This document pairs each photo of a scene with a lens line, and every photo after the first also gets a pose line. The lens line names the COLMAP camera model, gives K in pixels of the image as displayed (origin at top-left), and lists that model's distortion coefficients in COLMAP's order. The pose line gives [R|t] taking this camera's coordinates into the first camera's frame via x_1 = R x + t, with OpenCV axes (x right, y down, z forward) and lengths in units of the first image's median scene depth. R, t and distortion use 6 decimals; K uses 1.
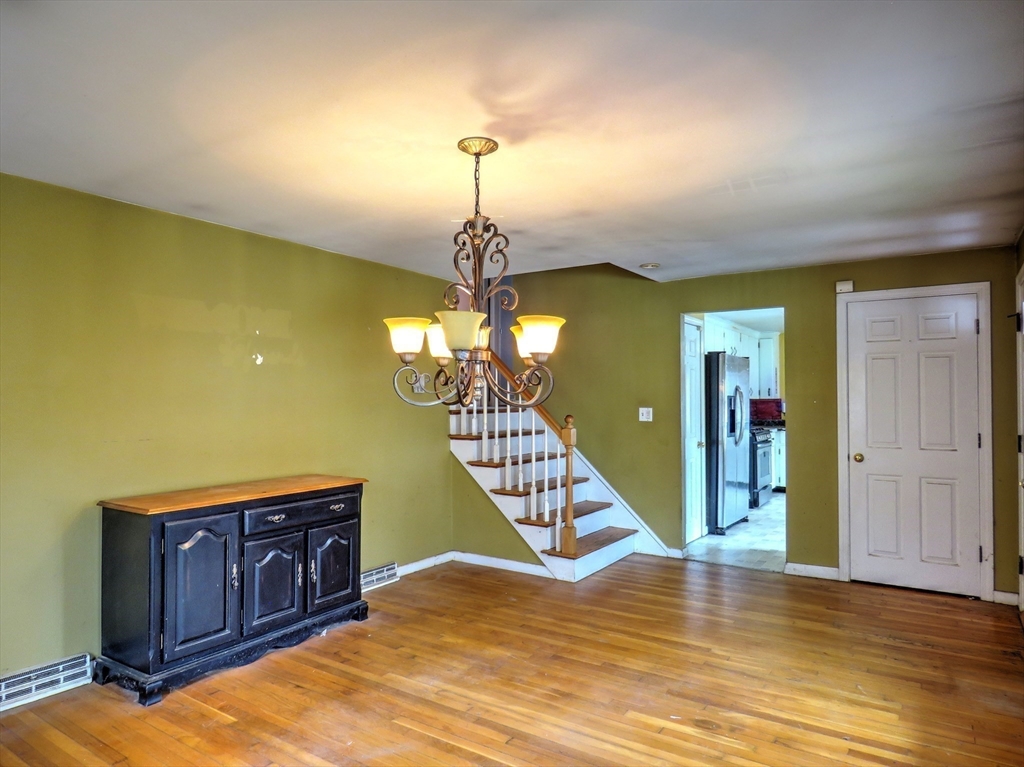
lens RADIAL K [[647.8, 0, 513.7], [0, 647.8, 386.9], [0, 0, 1]] dist [0.002112, 0.000550]
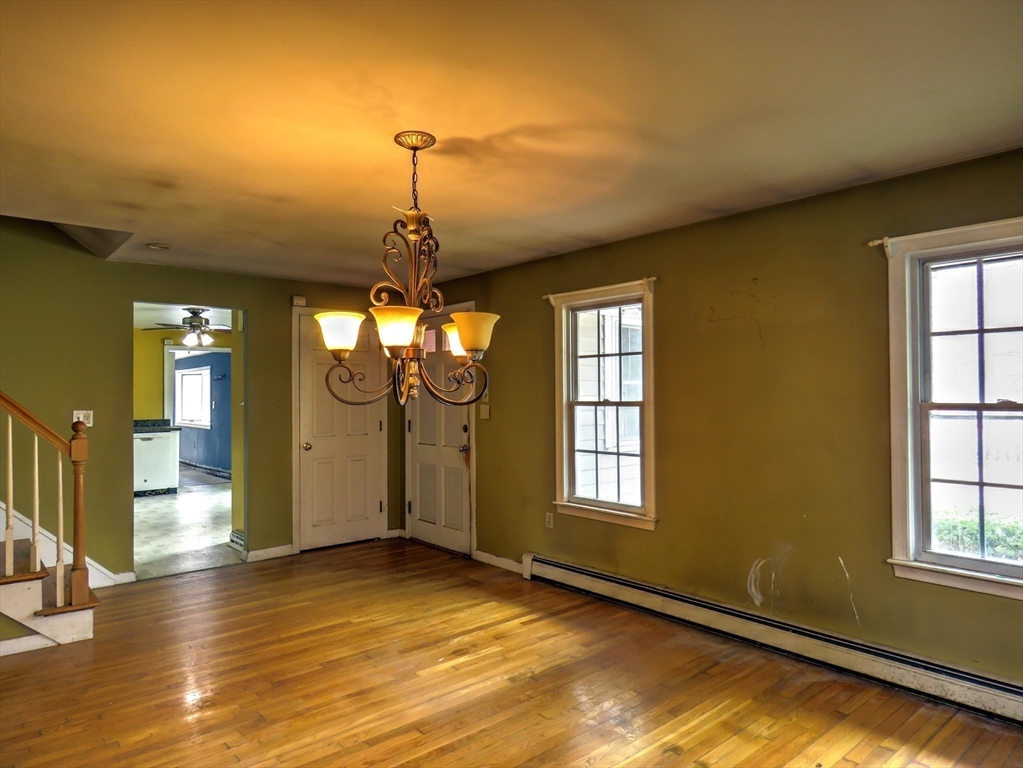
lens RADIAL K [[647.2, 0, 512.6], [0, 647.2, 384.7], [0, 0, 1]] dist [0.002112, 0.000550]
pose [[0.278307, 0.013383, 0.960399, -0.773735], [-0.011599, 0.999877, -0.010572, 0.006454], [-0.960422, -0.008198, 0.278428, 0.471714]]
